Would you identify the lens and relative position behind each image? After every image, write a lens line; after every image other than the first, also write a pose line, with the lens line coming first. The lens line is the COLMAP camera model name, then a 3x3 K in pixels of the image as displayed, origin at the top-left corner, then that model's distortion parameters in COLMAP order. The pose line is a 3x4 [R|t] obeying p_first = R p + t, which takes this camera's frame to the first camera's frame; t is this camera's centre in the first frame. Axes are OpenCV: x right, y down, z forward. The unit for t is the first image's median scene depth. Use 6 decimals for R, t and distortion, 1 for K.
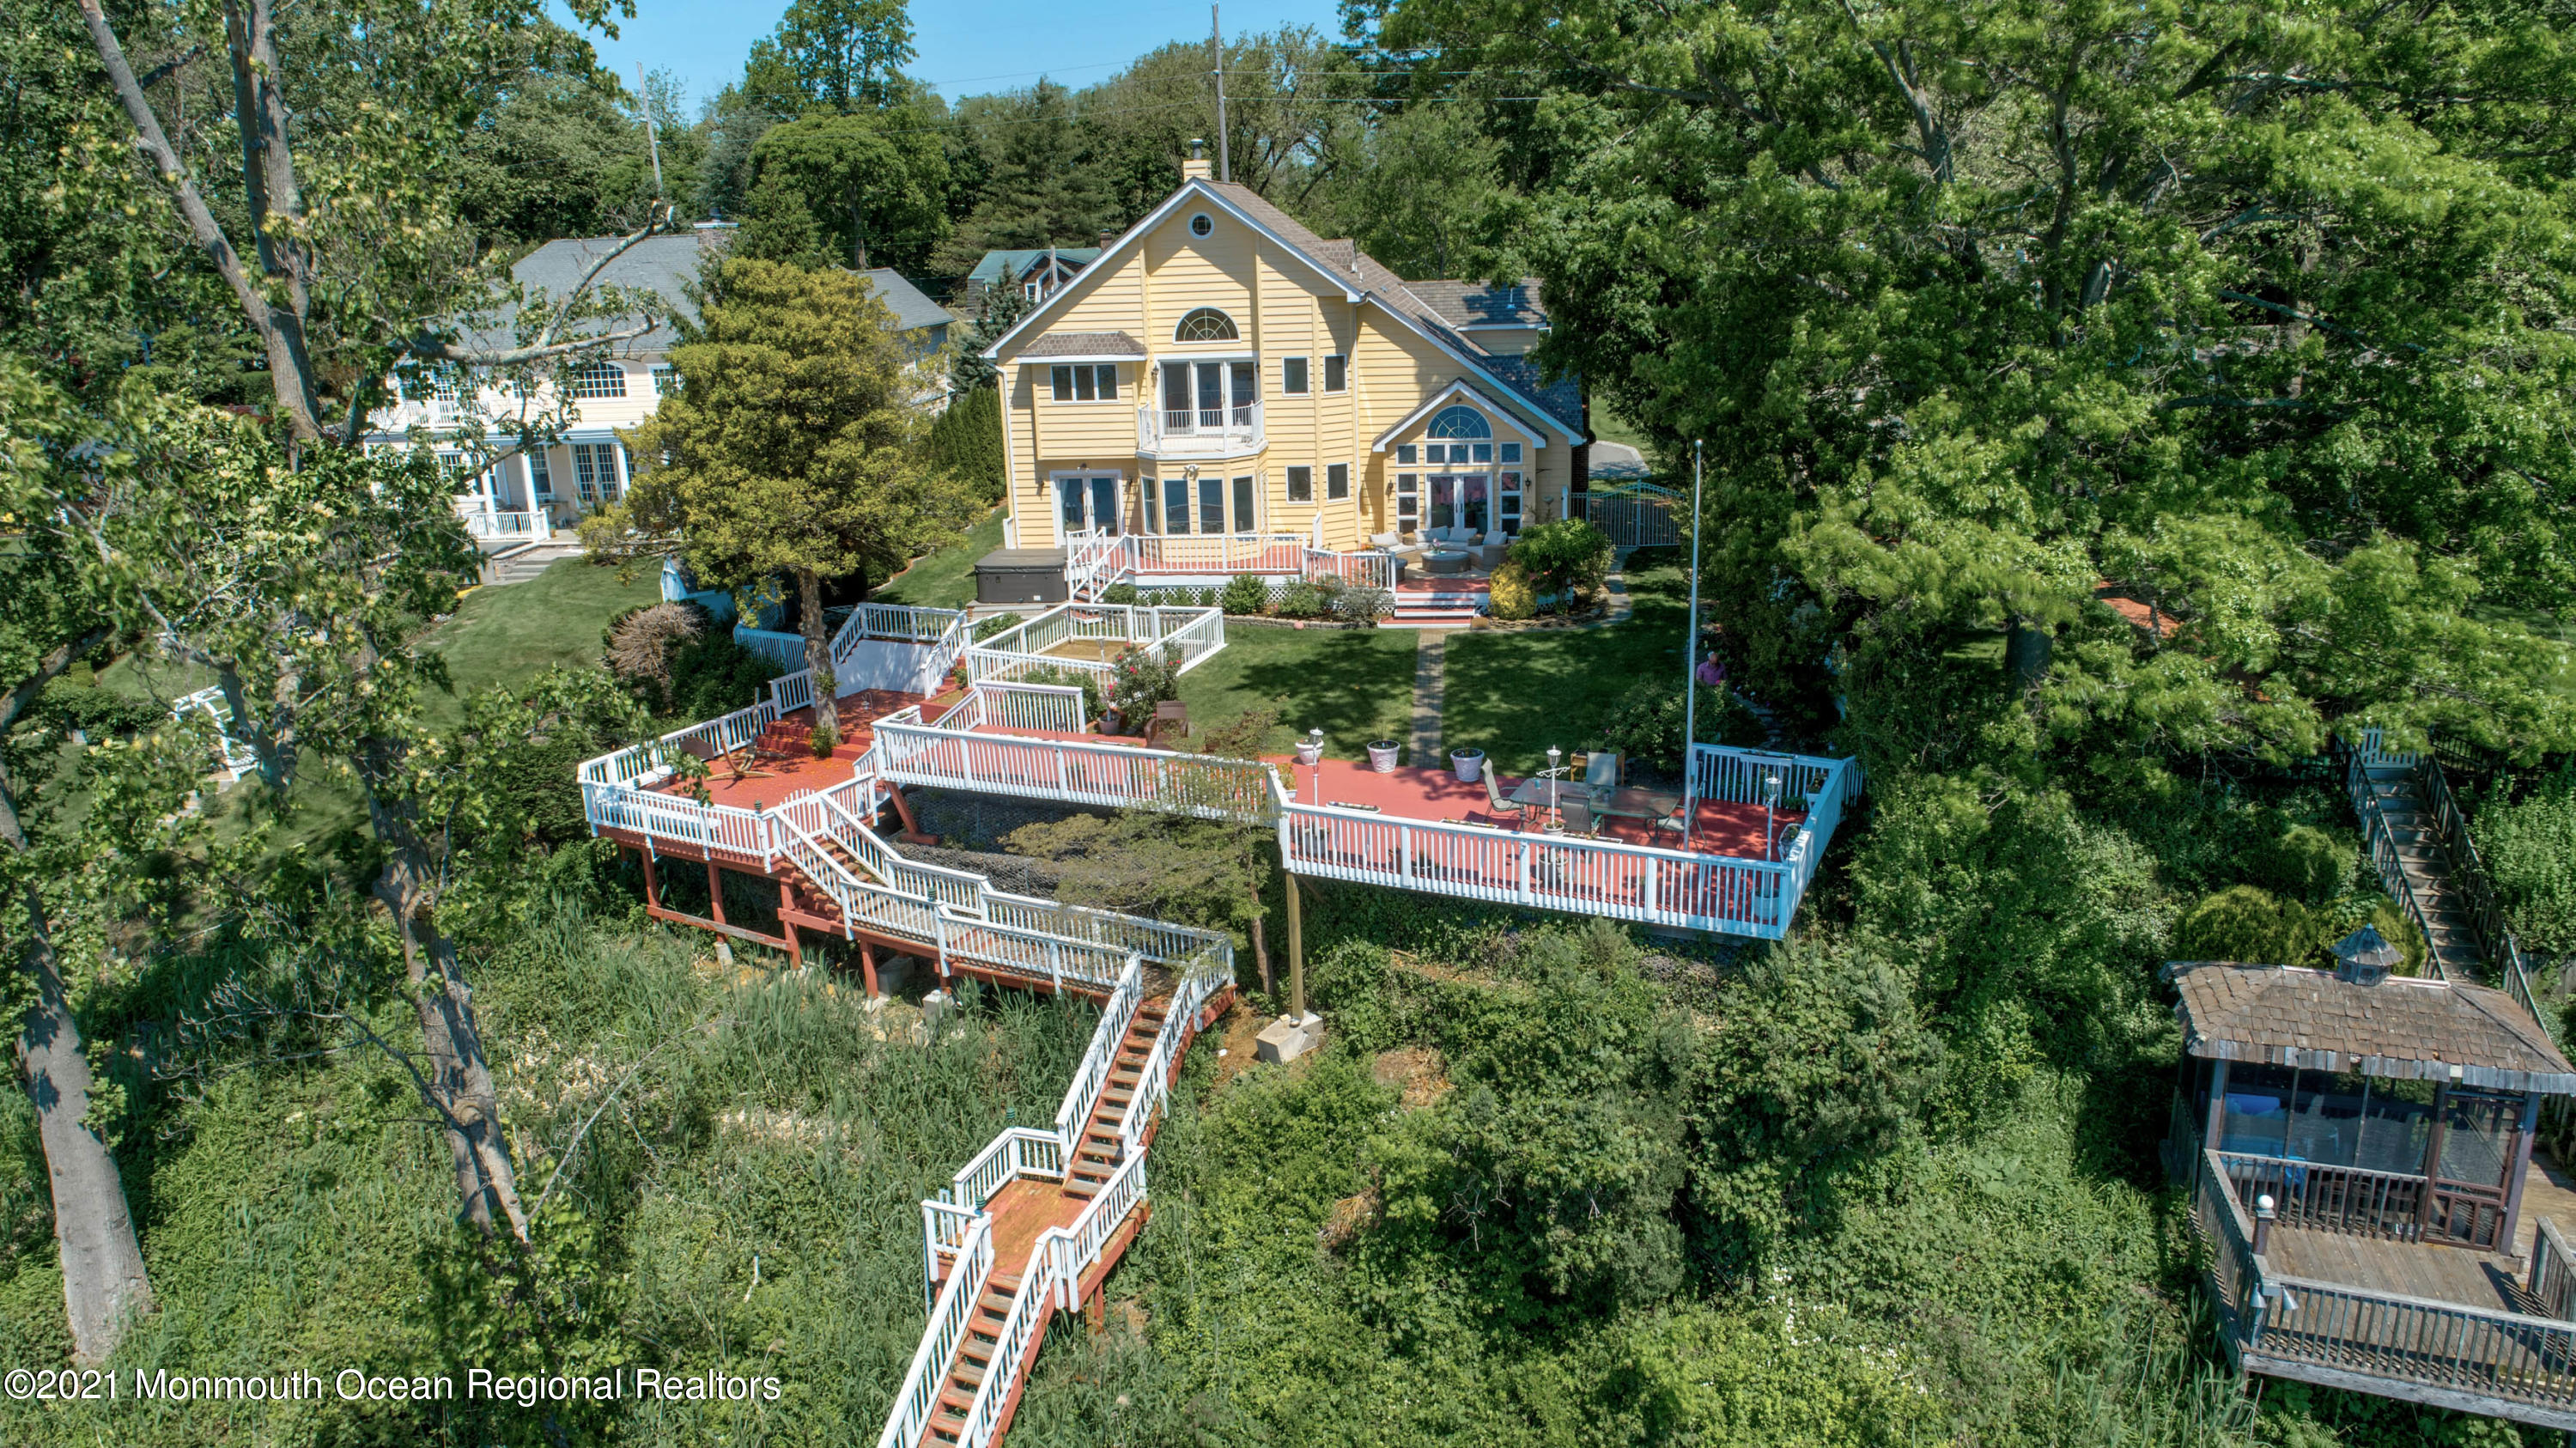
lens RADIAL K [[1735.4, 0, 1288.0], [0, 1735.4, 724.0], [0, 0, 1]] dist [-0.011996, 0.006150]
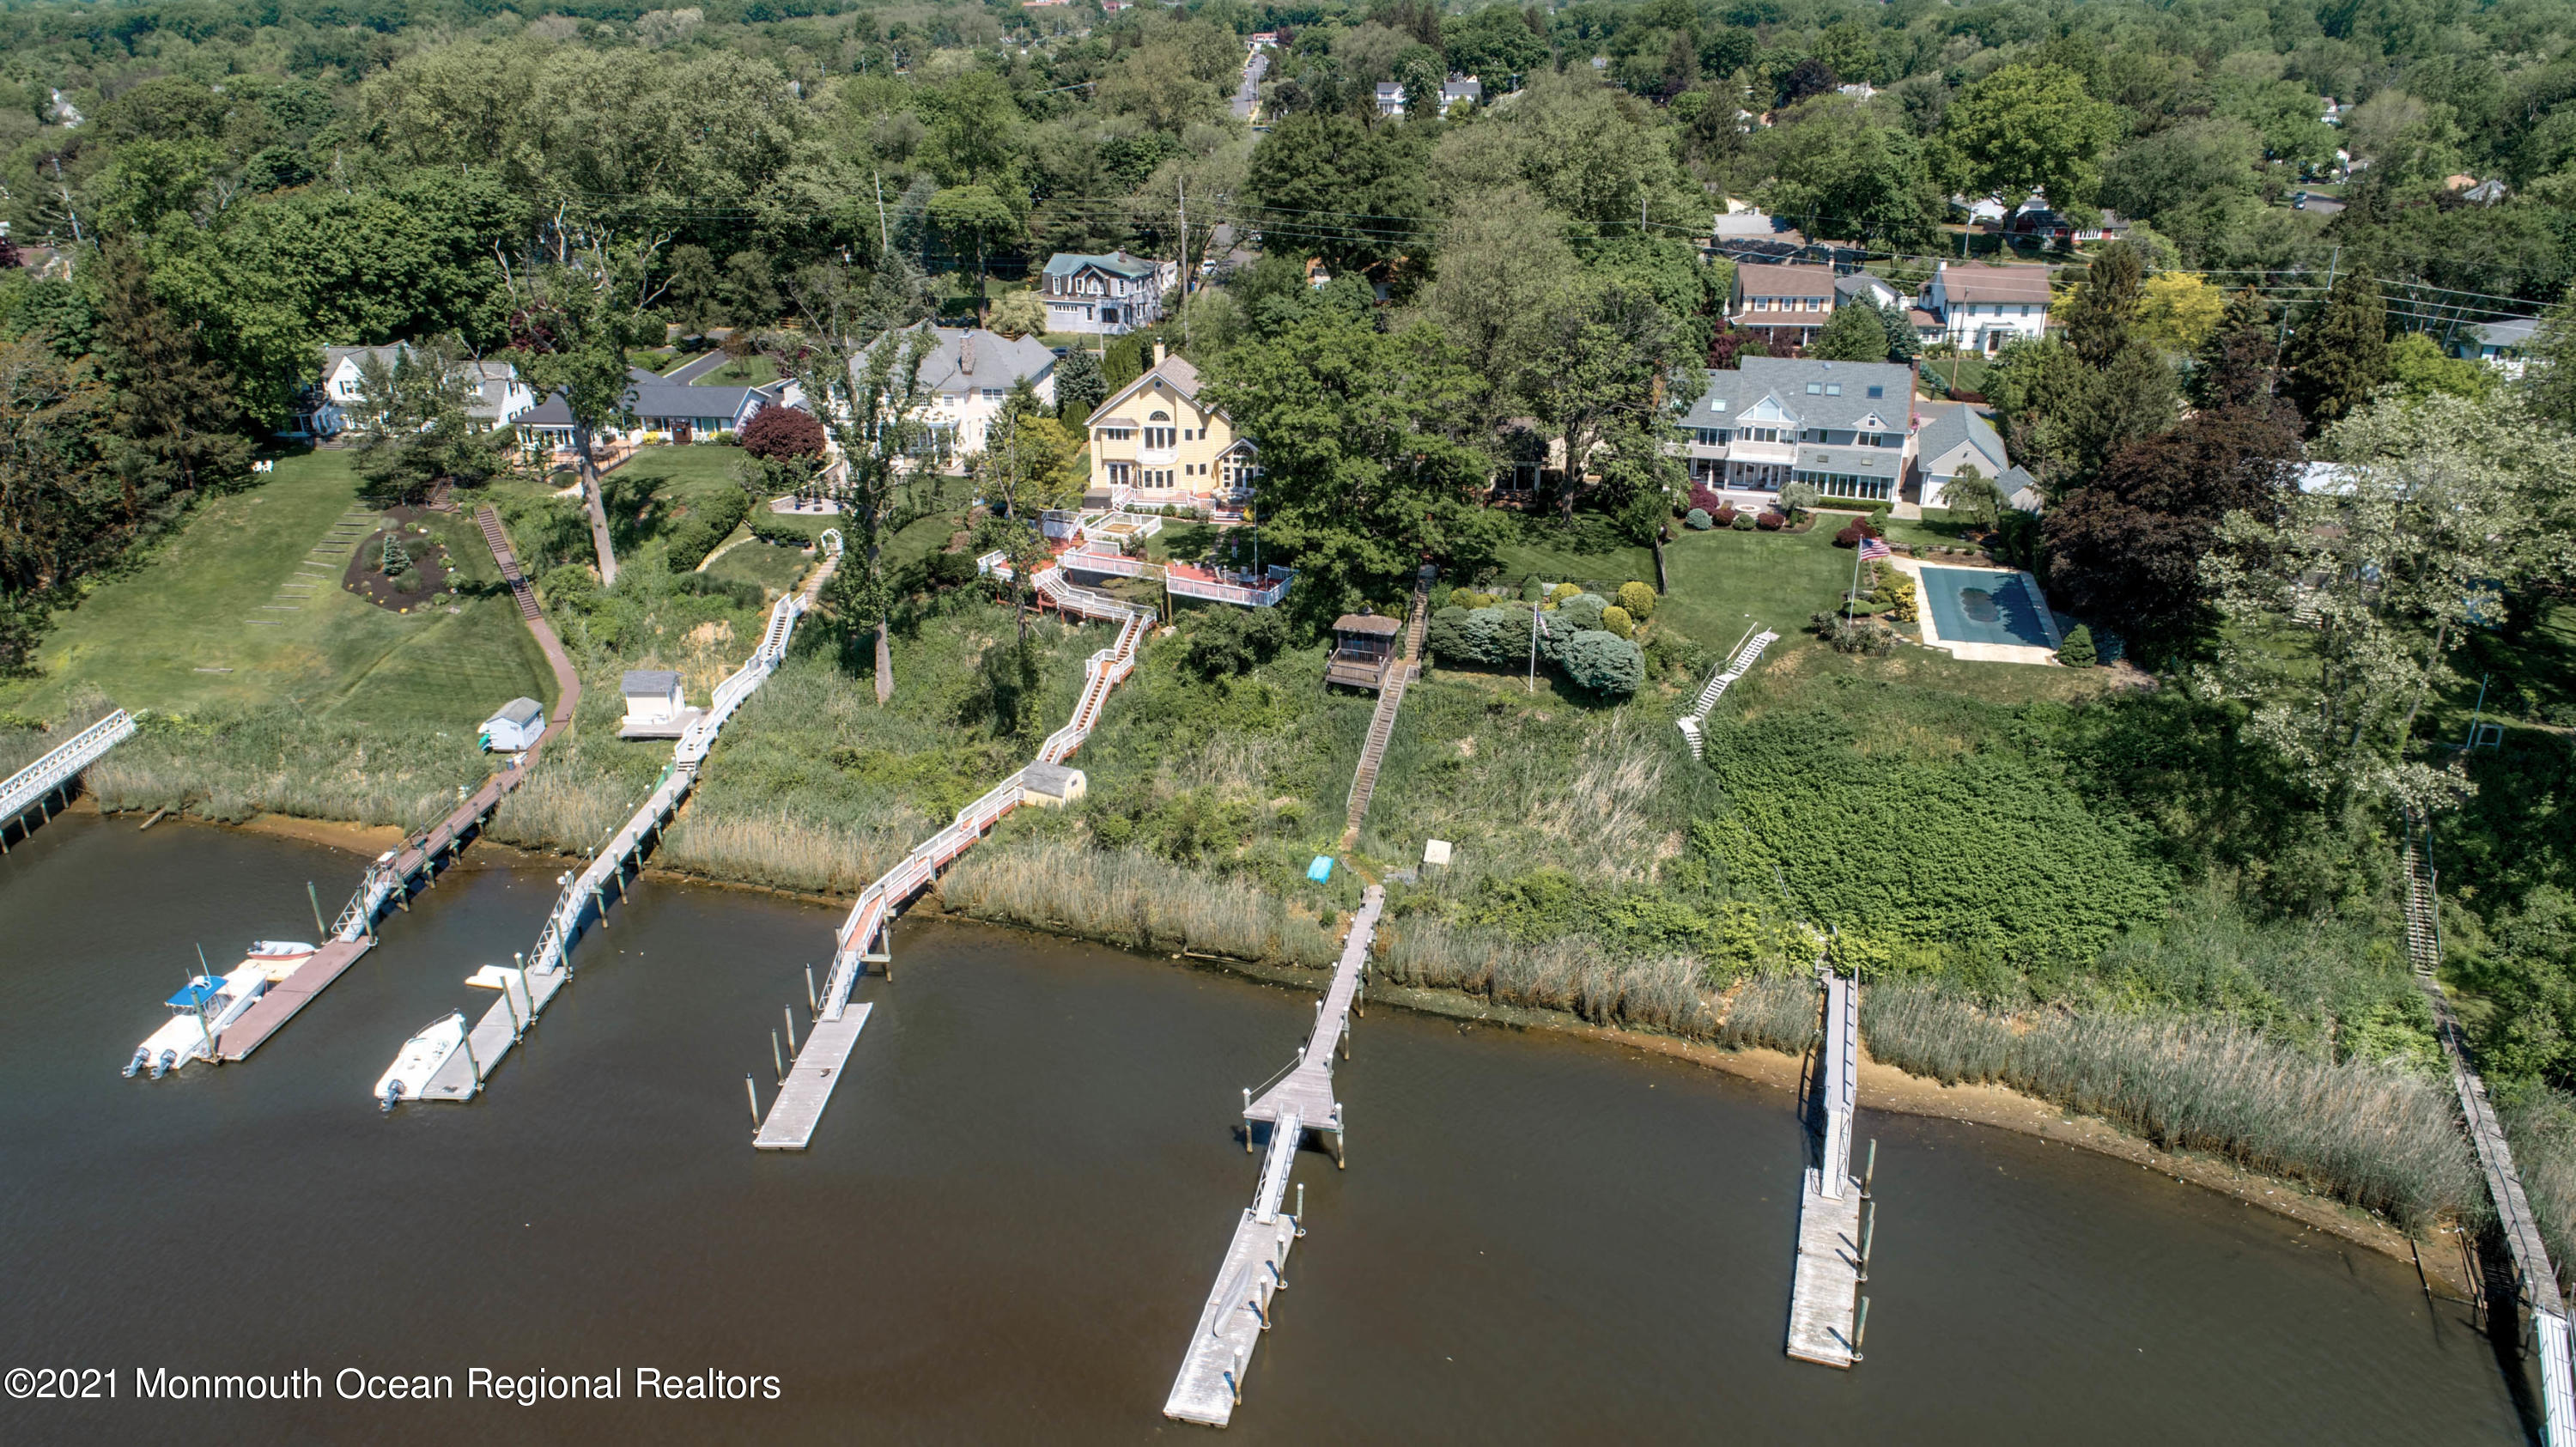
lens RADIAL K [[1735.3, 0, 1288.0], [0, 1735.3, 723.5], [0, 0, 1]] dist [-0.011996, 0.006150]
pose [[0.999535, 0.030184, 0.004412, 0.183347], [-0.030501, 0.991114, 0.129473, -0.101540], [-0.000465, -0.129548, 0.991573, -2.110356]]
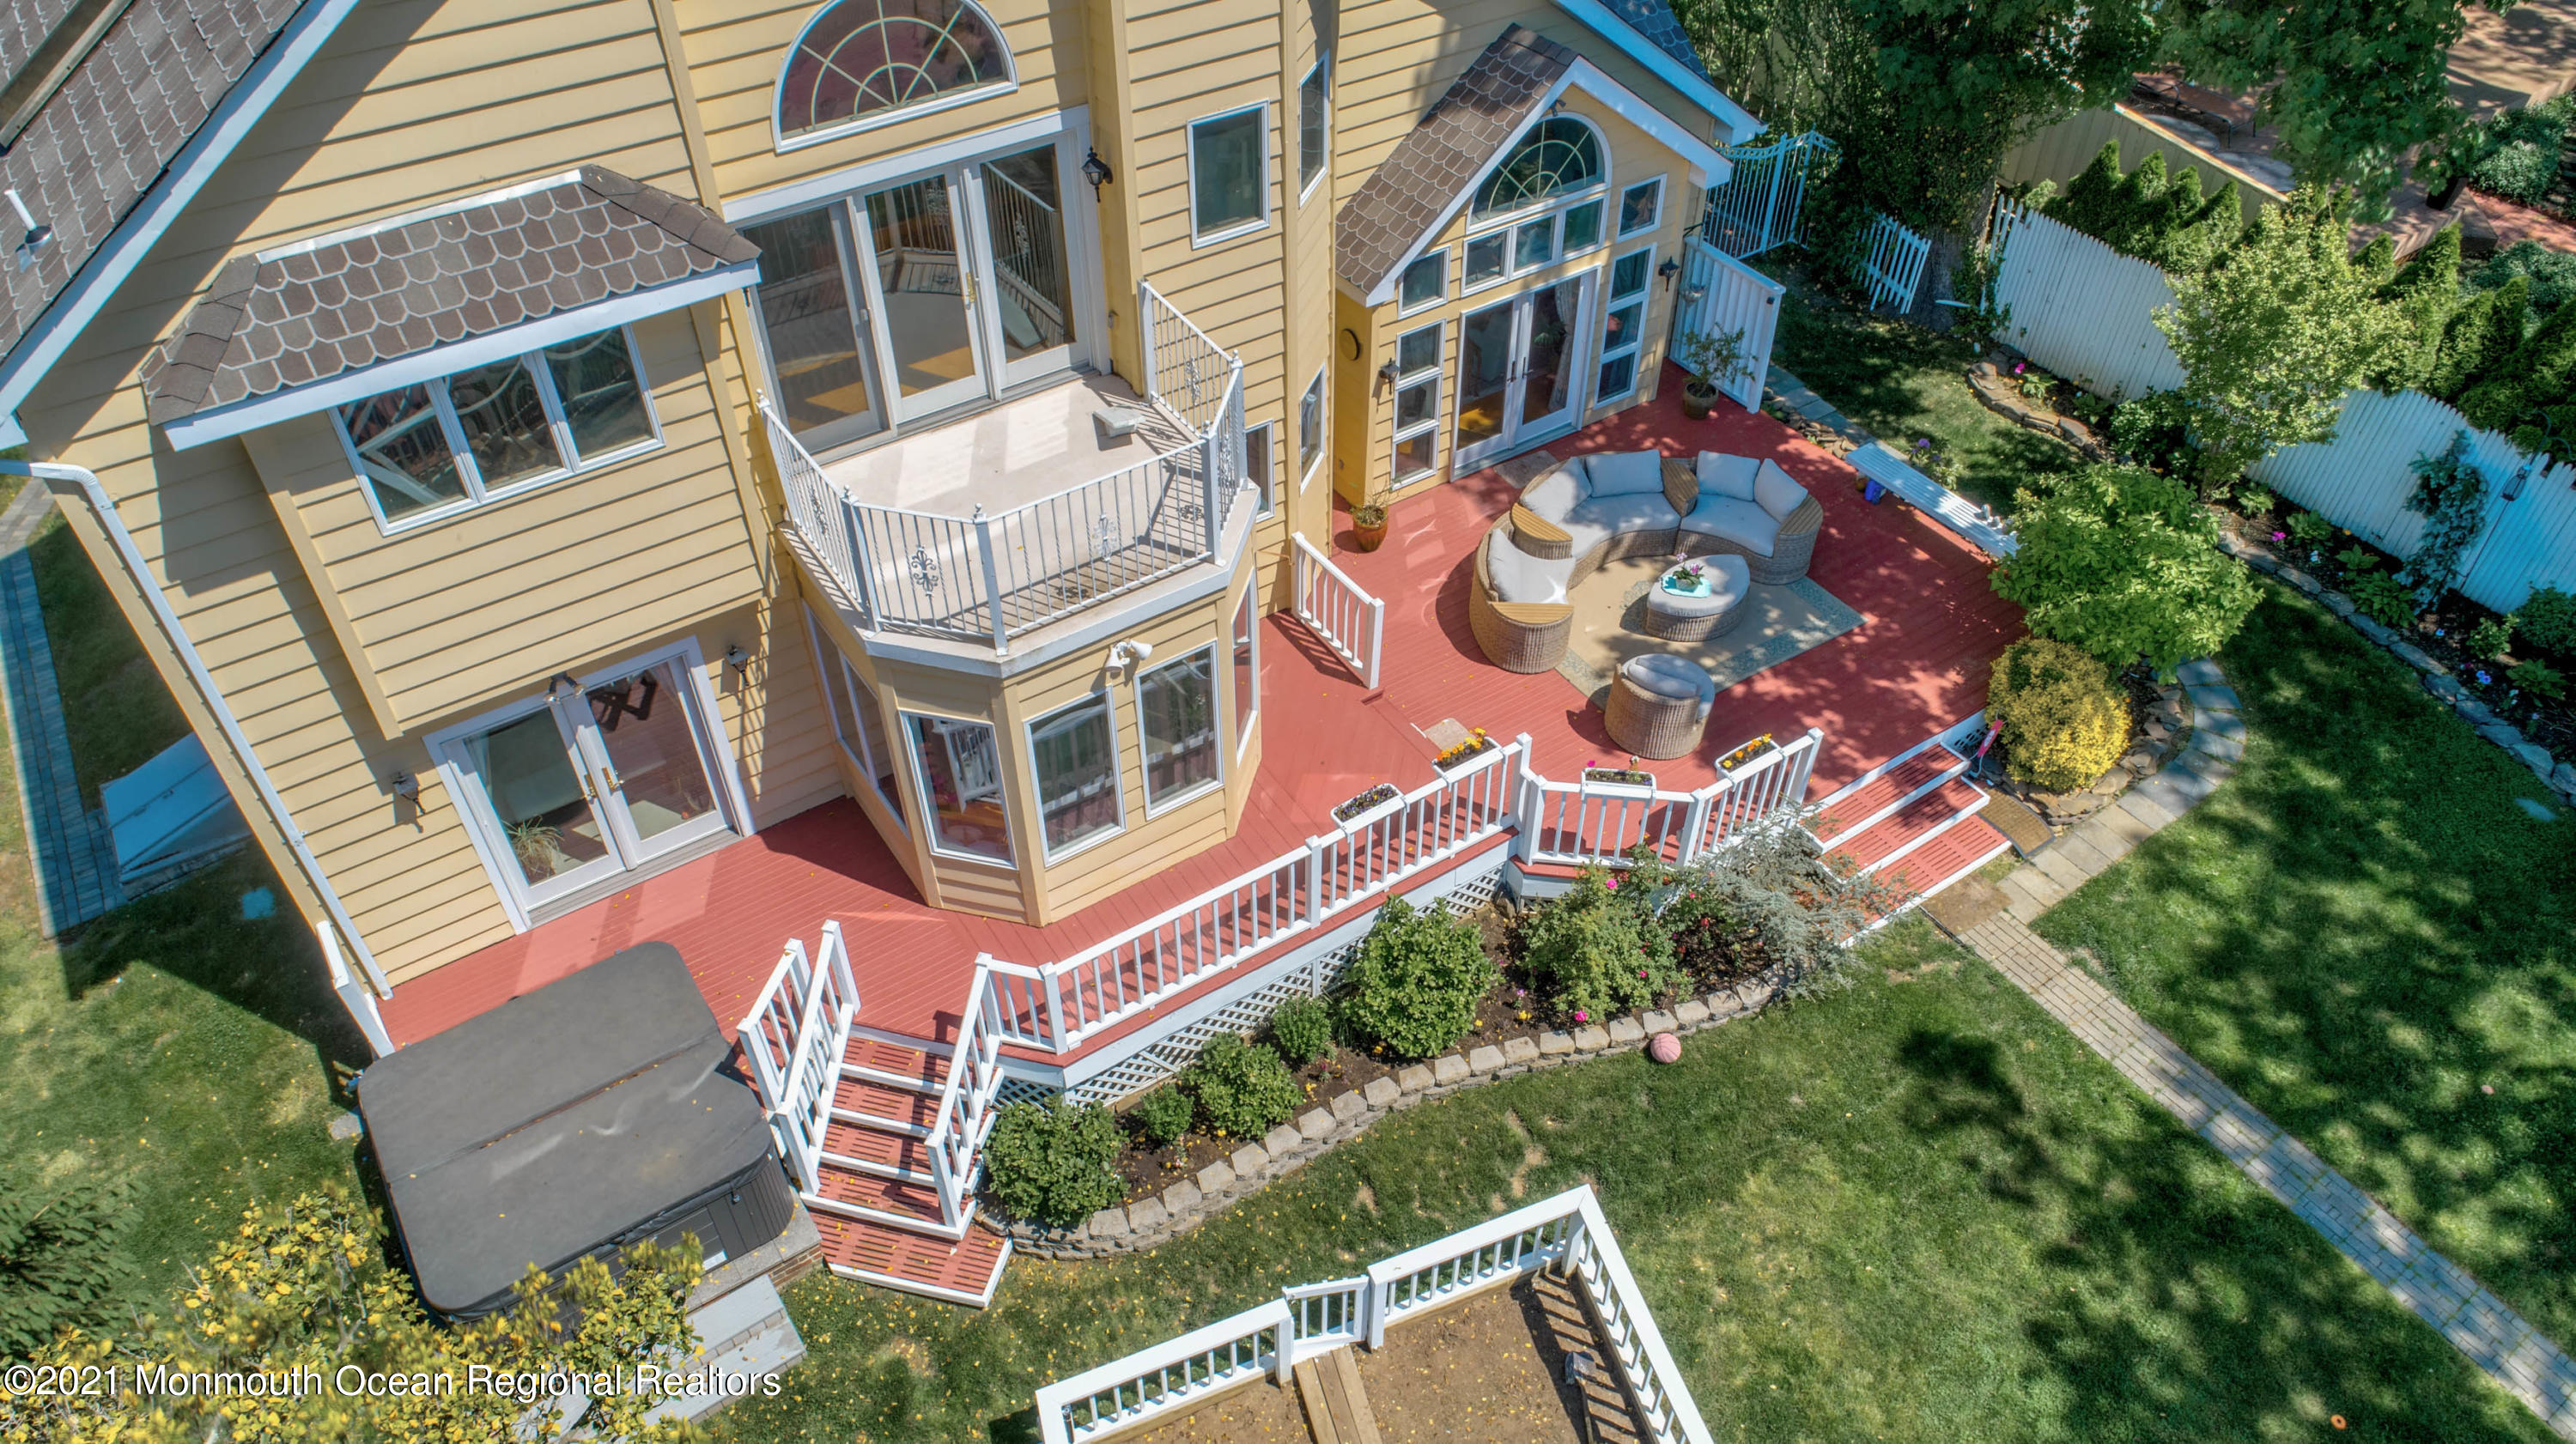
lens RADIAL K [[1735.0, 0, 1288.0], [0, 1735.0, 722.0], [0, 0, 1]] dist [-0.011996, 0.006150]
pose [[0.752657, -0.423353, 0.504261, -0.179639], [0.149815, 0.855902, 0.494961, -0.271480], [-0.641142, -0.296990, 0.707626, 0.775305]]
